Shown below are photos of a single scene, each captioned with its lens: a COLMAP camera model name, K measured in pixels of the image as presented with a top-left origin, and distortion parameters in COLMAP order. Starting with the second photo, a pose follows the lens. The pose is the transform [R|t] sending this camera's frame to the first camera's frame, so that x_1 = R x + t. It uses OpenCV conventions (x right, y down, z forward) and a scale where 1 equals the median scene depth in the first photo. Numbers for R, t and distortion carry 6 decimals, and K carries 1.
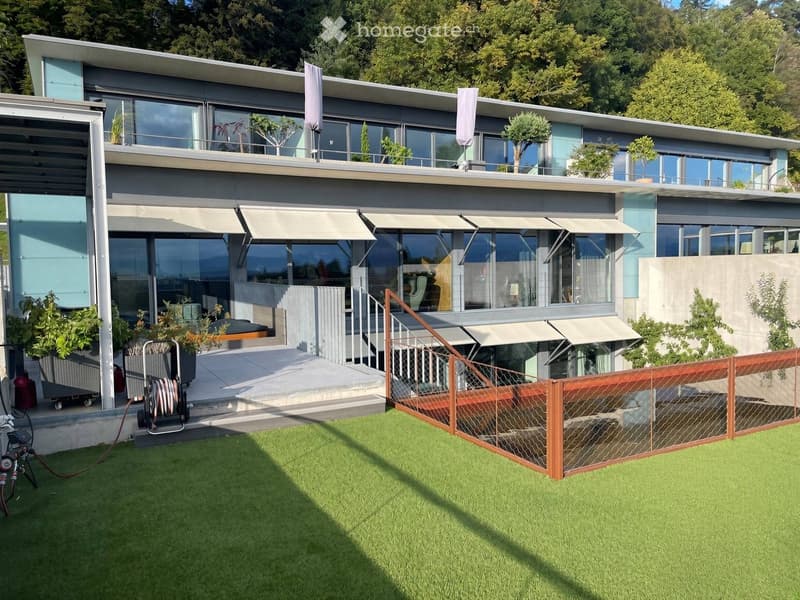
lens RADIAL K [[600.7, 0, 399.3], [0, 600.7, 299.7], [0, 0, 1]] dist [0.003408, -0.006949]
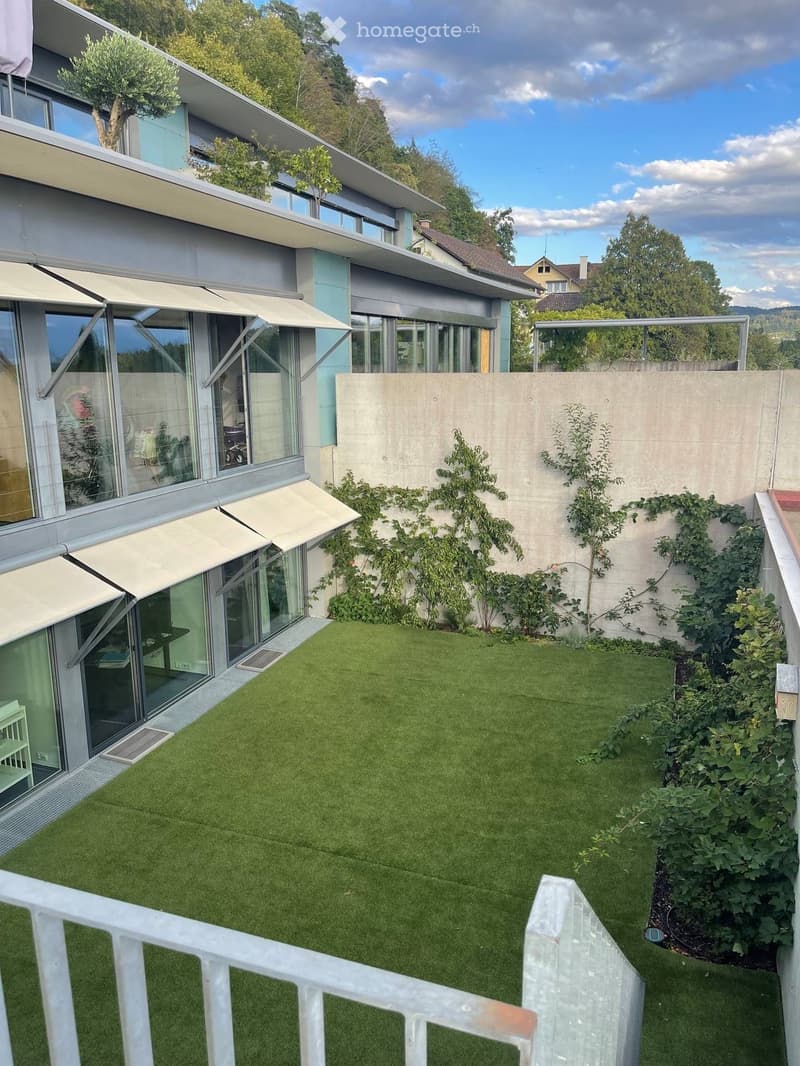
lens RADIAL K [[800.4, 0, 405.0], [0, 800.4, 535.9], [0, 0, 1]] dist [0.003408, -0.006949]
pose [[0.735336, -0.133220, 0.664480, -0.076585], [0.024545, 0.985081, 0.170334, -0.048060], [-0.677258, -0.108943, 0.727635, 0.418719]]
